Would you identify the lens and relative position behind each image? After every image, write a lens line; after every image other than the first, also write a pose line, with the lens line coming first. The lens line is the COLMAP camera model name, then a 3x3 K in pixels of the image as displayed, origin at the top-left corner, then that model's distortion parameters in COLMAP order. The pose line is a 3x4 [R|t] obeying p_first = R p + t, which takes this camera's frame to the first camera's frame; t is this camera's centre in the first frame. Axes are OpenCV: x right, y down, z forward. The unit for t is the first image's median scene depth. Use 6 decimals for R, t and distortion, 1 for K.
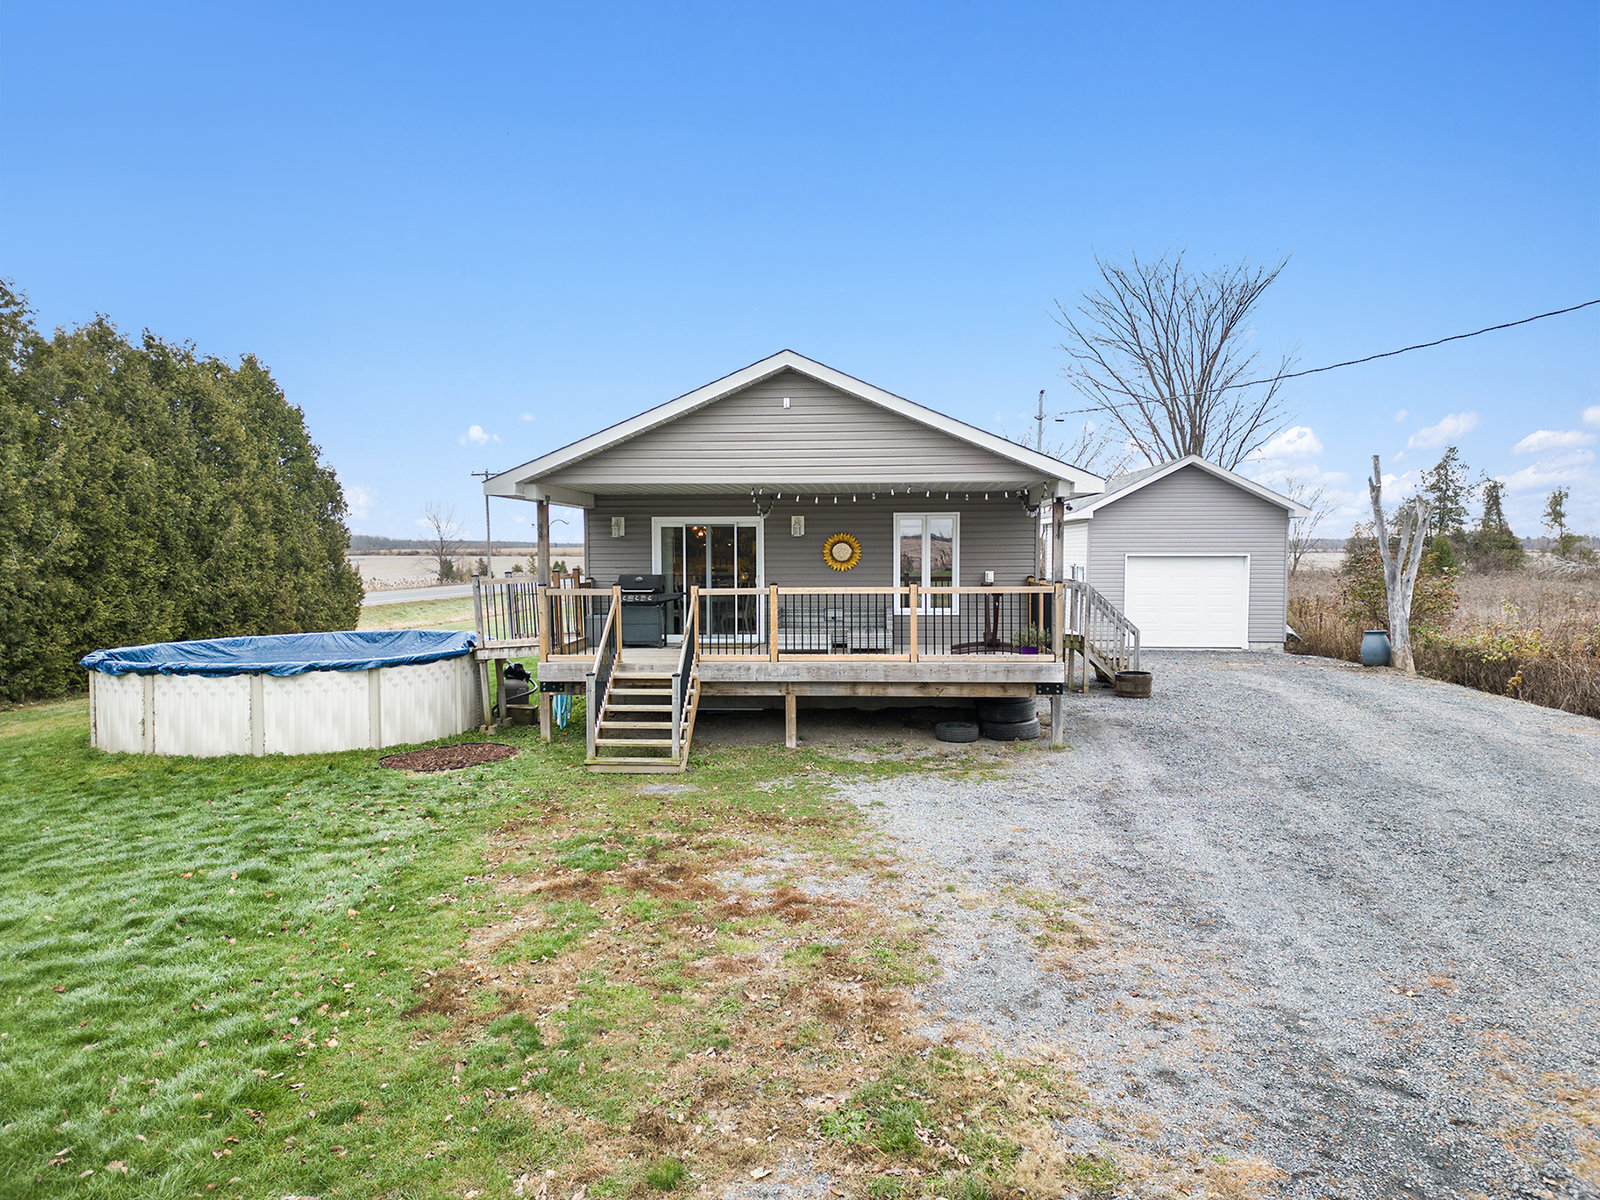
lens RADIAL K [[1060.8, 0, 800.0], [0, 1060.8, 600.0], [0, 0, 1]] dist [0.122120, -0.093994]
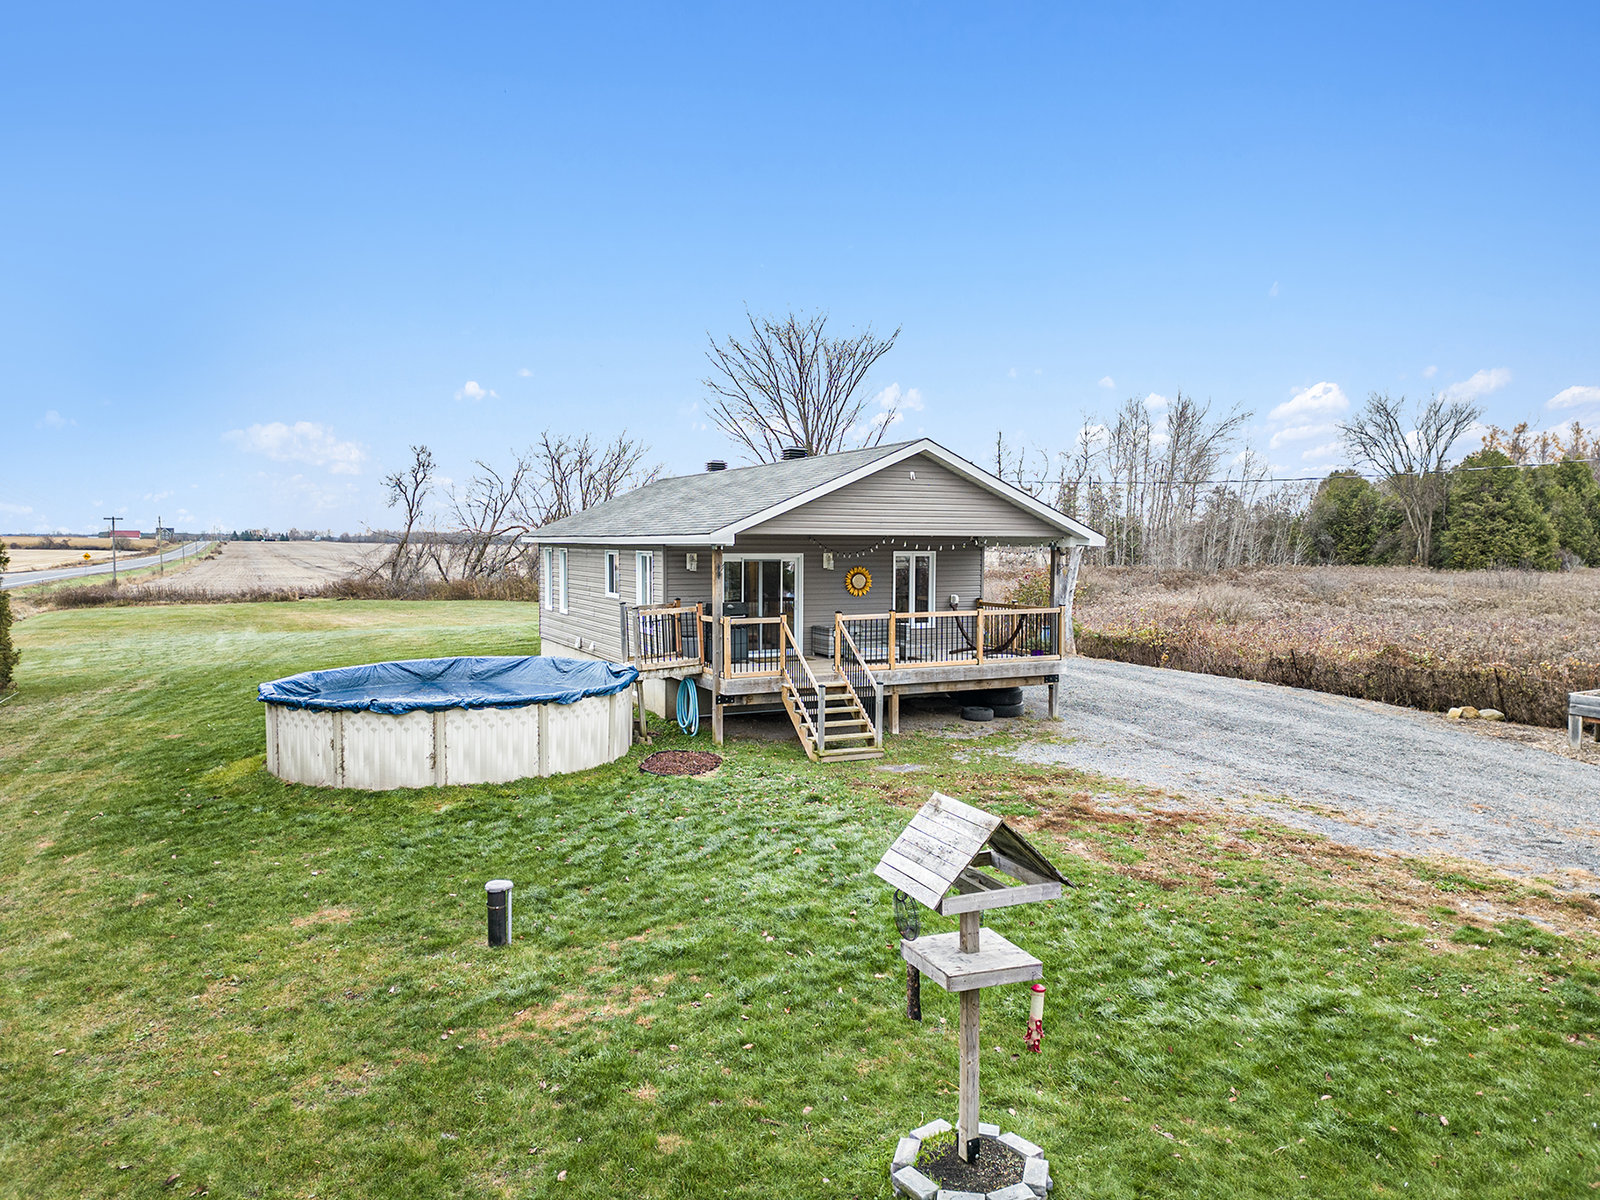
lens RADIAL K [[1060.8, 0, 800.0], [0, 1060.8, 600.0], [0, 0, 1]] dist [0.122120, -0.093994]
pose [[0.859623, -0.017791, 0.510619, -0.831576], [0.015045, 0.999842, 0.009509, -0.044407], [-0.510708, -0.000492, 0.859754, -0.075525]]
